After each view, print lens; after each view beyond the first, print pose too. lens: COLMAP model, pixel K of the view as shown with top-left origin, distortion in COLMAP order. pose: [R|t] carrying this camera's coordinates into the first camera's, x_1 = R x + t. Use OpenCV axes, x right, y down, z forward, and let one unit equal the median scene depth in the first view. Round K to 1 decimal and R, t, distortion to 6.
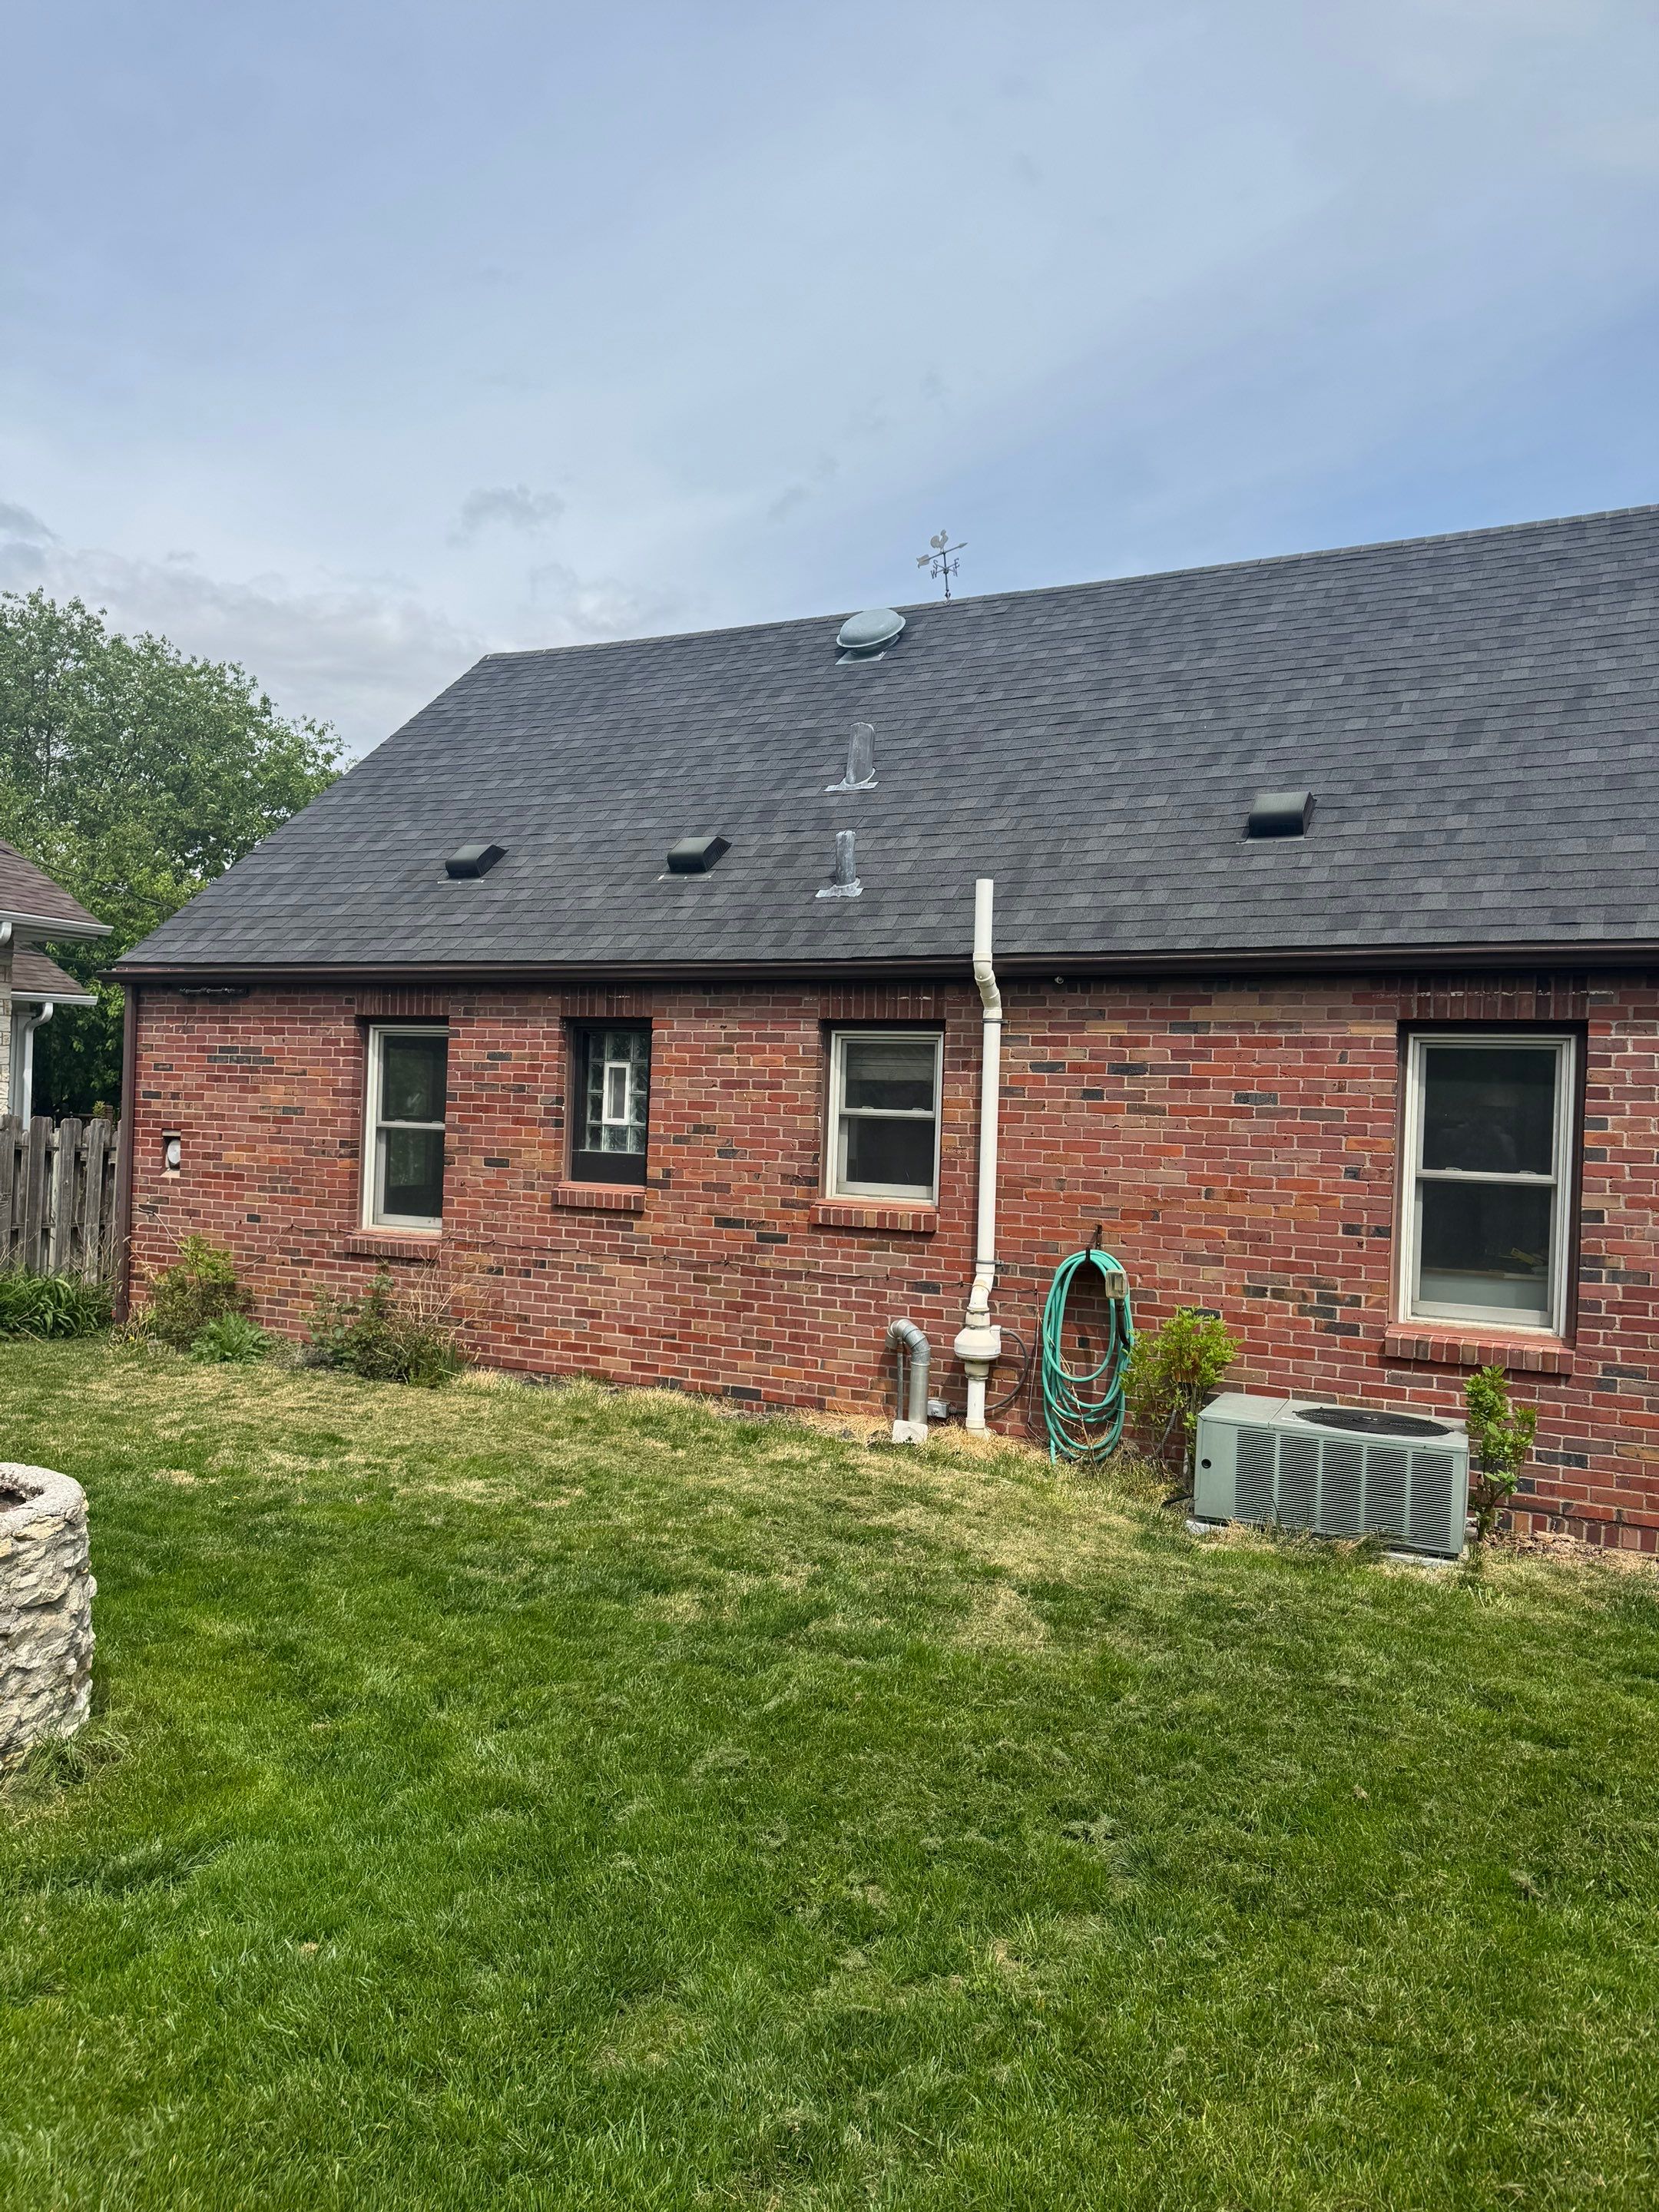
lens RADIAL K [[1557.7, 0, 822.9], [0, 1557.7, 1117.9], [0, 0, 1]] dist [0.113725, -0.152993]
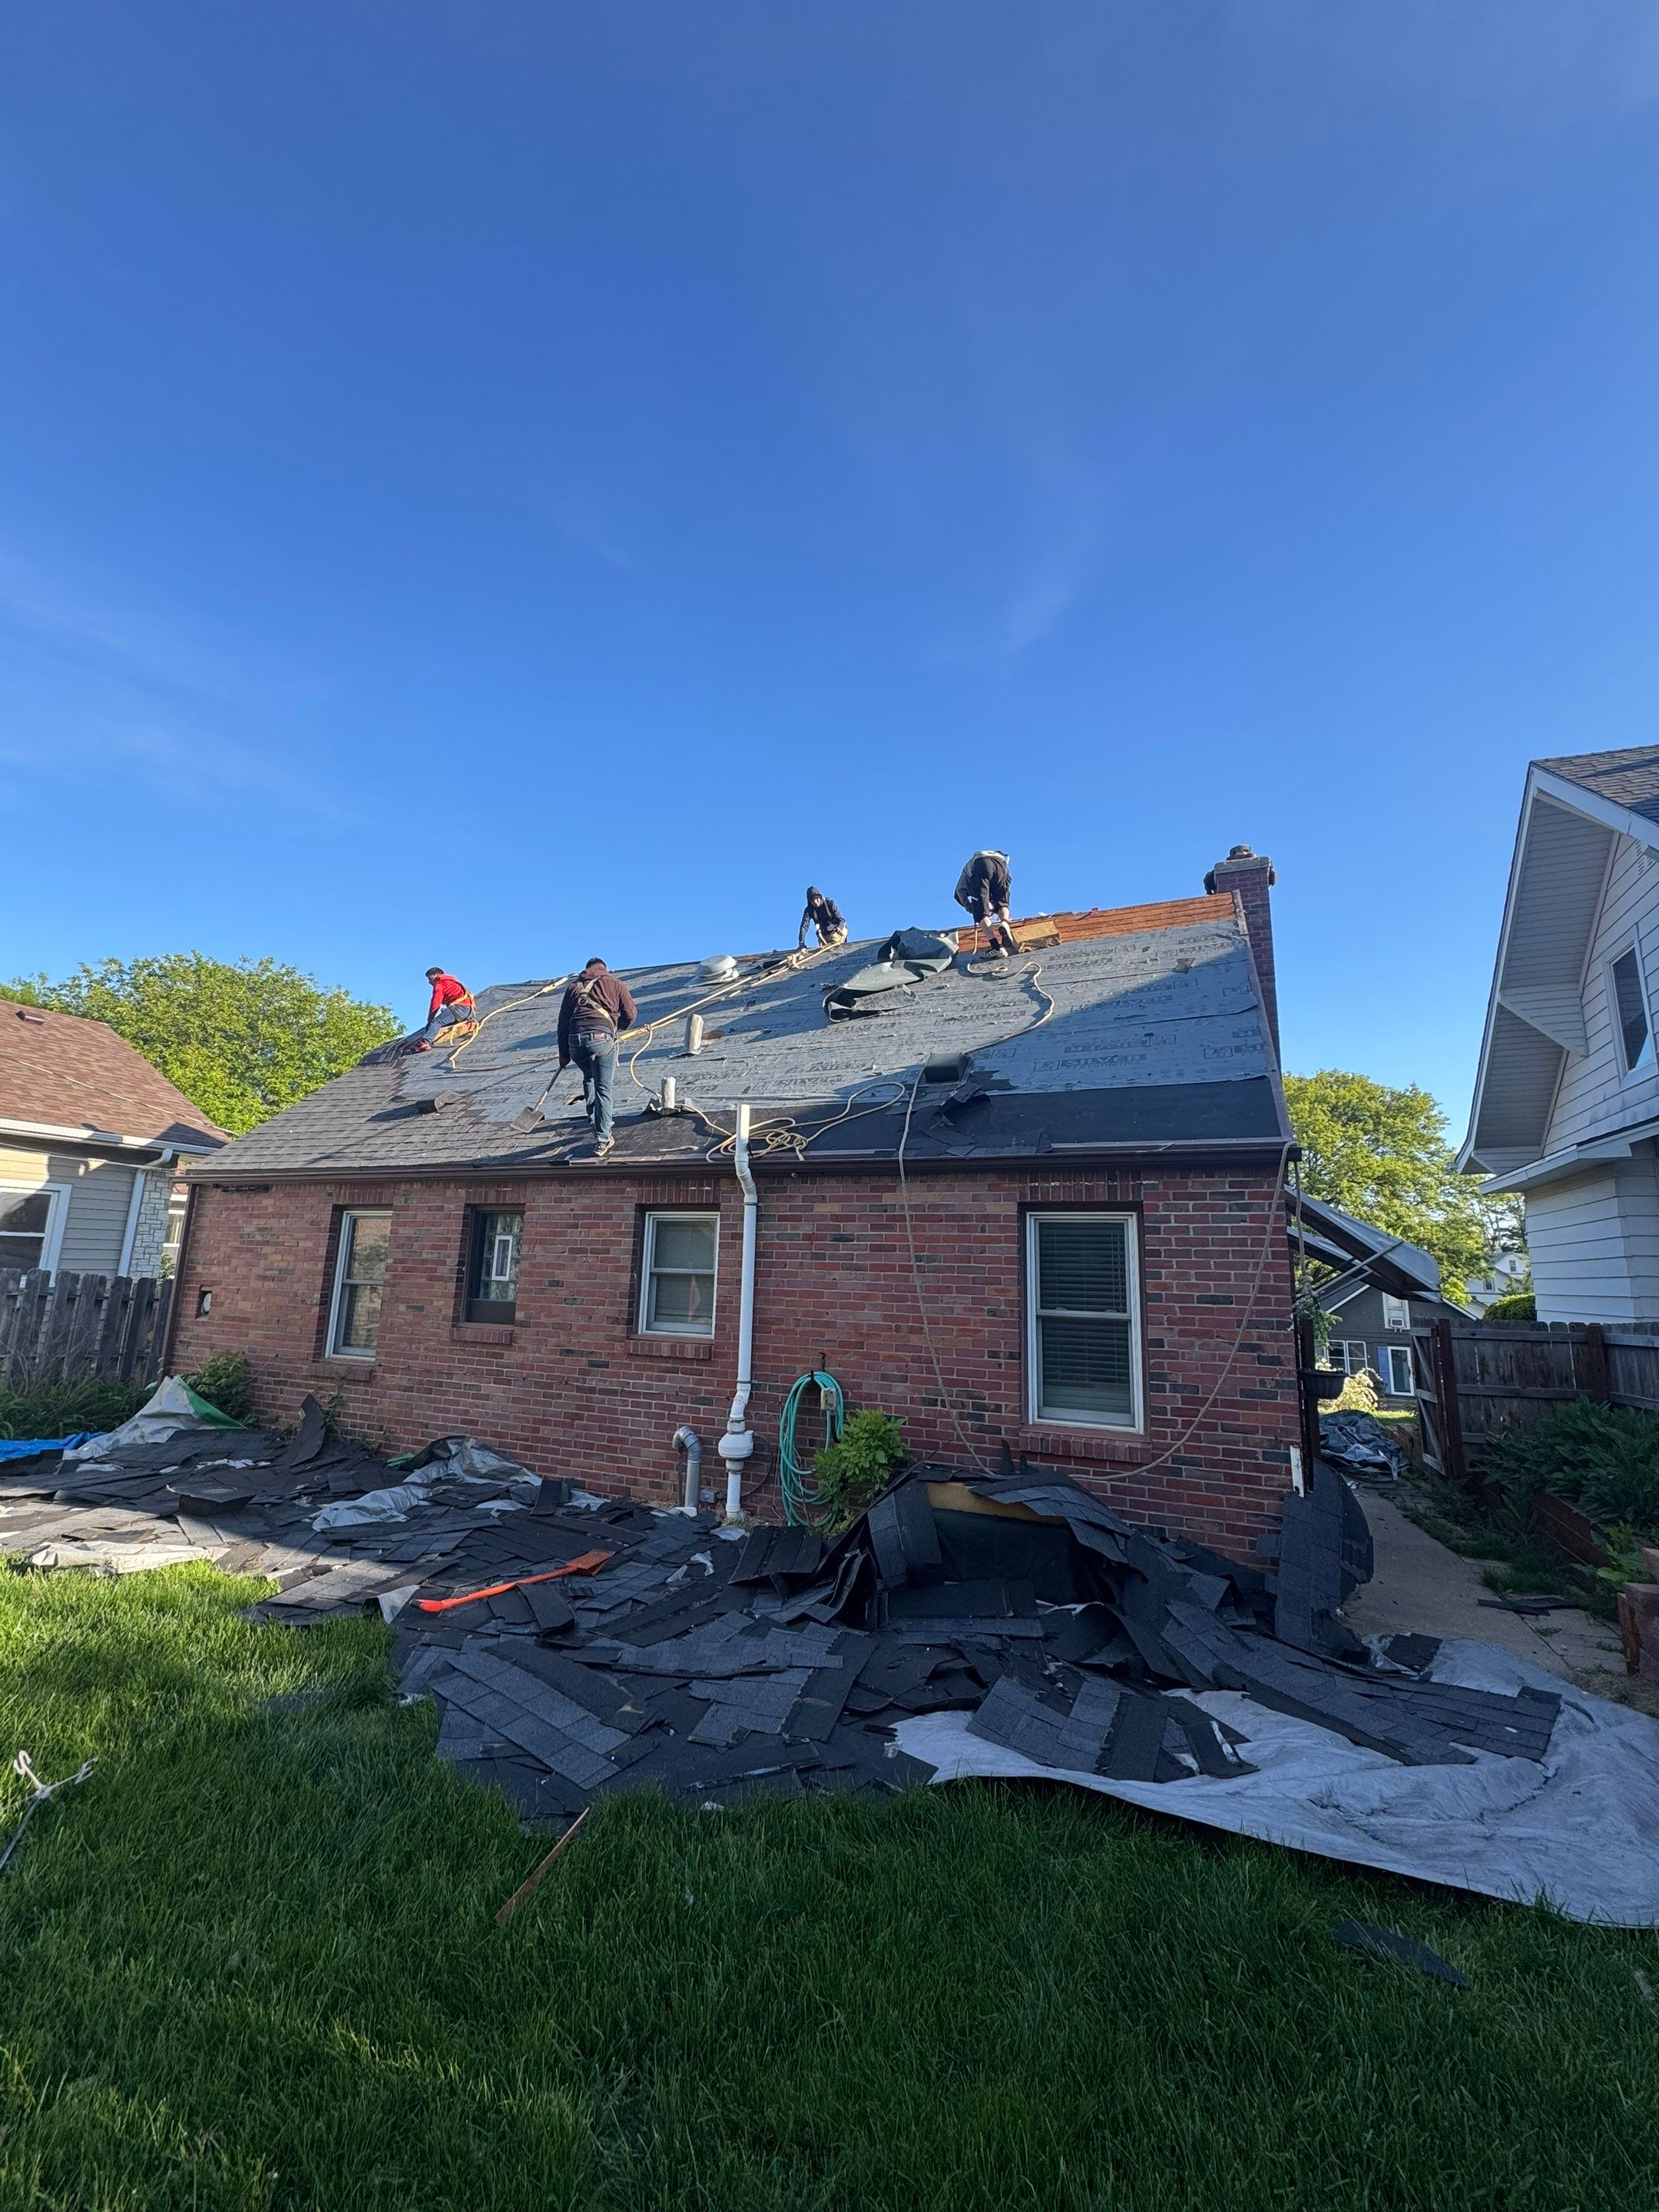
lens RADIAL K [[894.6, 0, 831.9], [0, 894.6, 1100.9], [0, 0, 1]] dist [-0.001356, 0.001807]
pose [[0.997647, 0.006002, 0.068300, 0.115872], [0.007066, 0.981857, -0.189492, 0.000191], [-0.068198, 0.189528, 0.979504, 0.167298]]
